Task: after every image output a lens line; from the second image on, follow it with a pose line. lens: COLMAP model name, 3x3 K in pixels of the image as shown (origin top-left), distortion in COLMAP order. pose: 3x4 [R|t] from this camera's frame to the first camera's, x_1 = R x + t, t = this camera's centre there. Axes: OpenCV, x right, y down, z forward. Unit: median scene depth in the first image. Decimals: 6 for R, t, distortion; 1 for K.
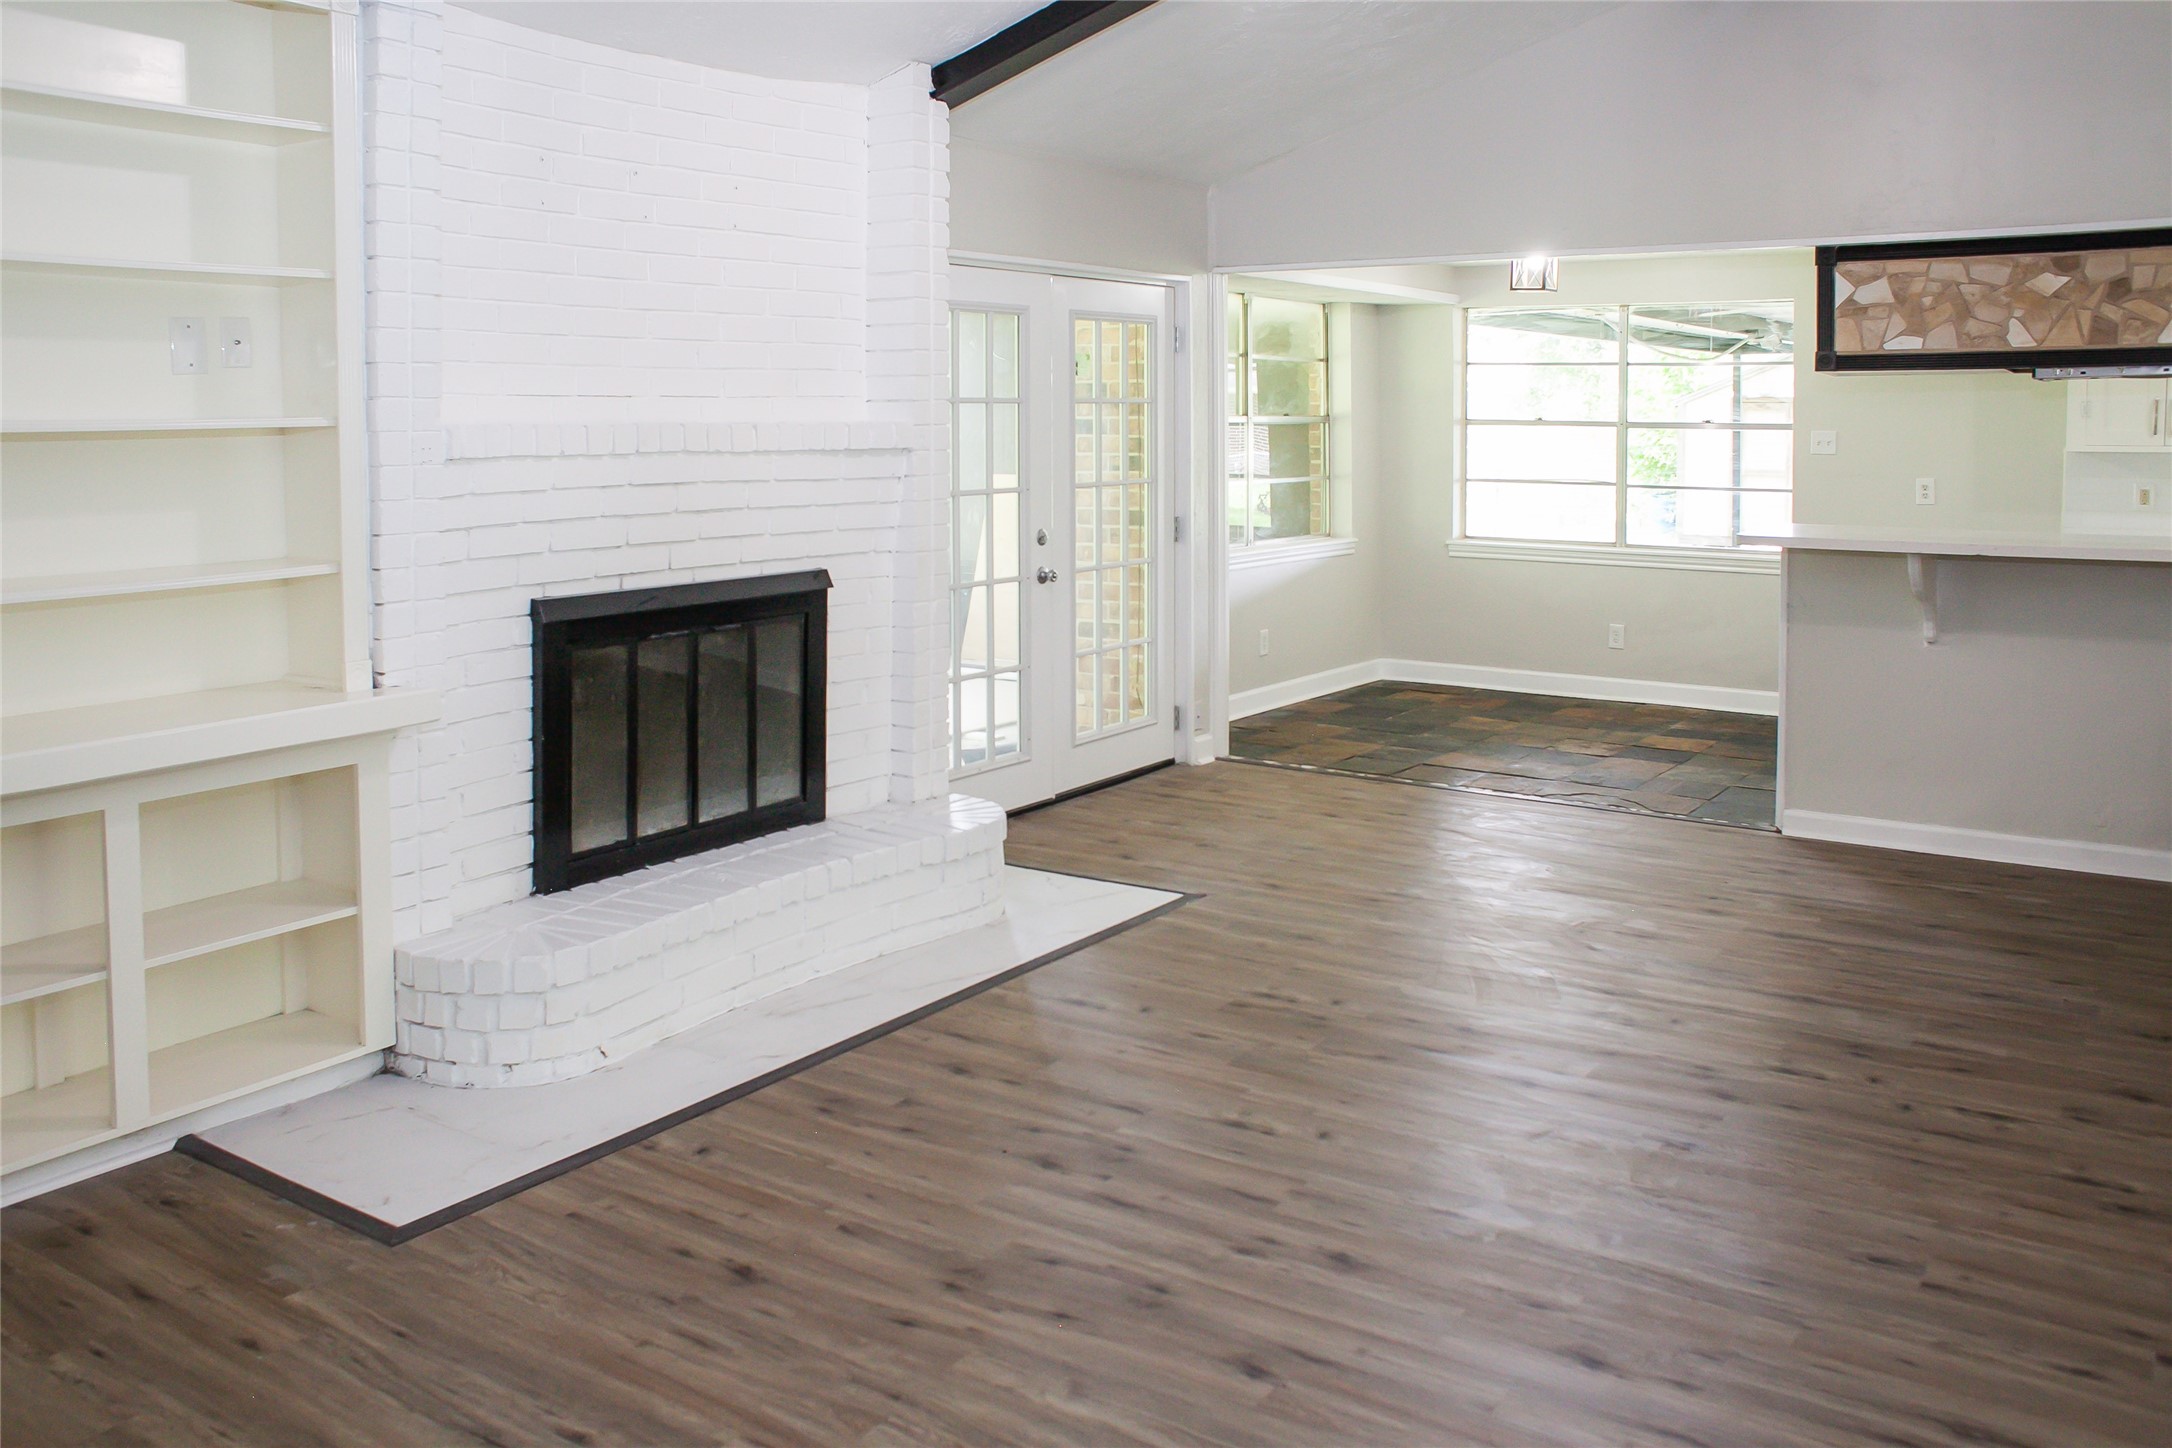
lens RADIAL K [[1807.4, 0, 1093.8], [0, 1807.4, 480.7], [0, 0, 1]] dist [-0.005928, 0.002085]
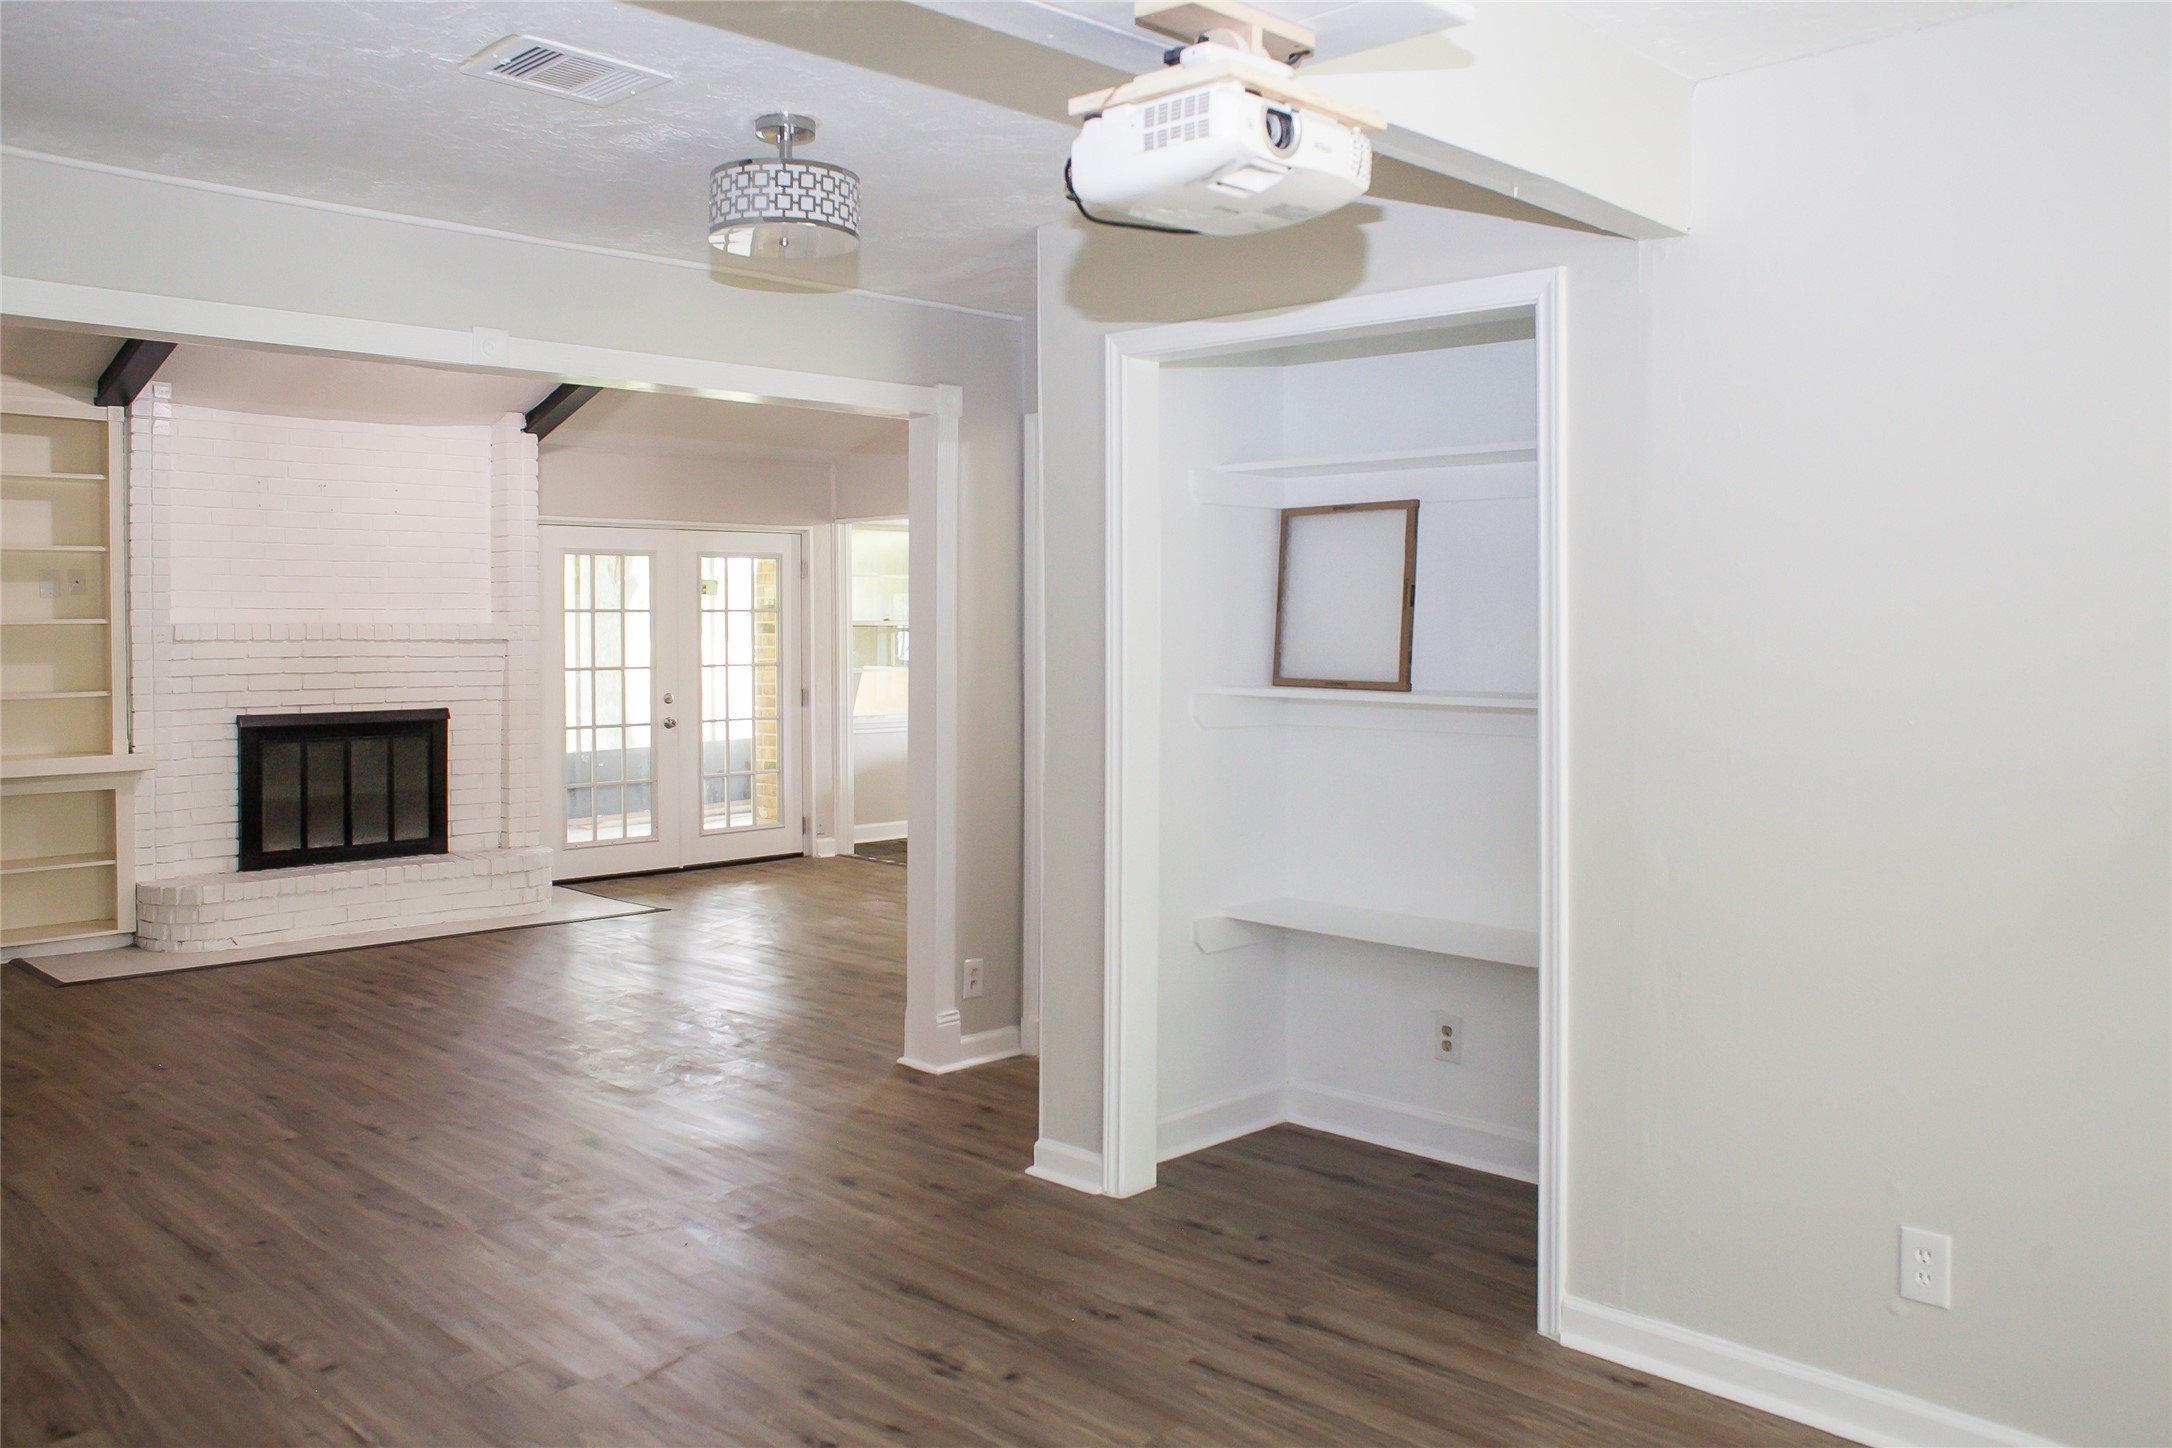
lens RADIAL K [[1786.3, 0, 1074.8], [0, 1786.3, 687.8], [0, 0, 1]] dist [-0.084914, 0.142990]
pose [[0.979478, 0.015908, -0.200922, 0.800151], [-0.015133, 0.999871, 0.005394, 0.011277], [0.200982, -0.002243, 0.979592, -0.556427]]
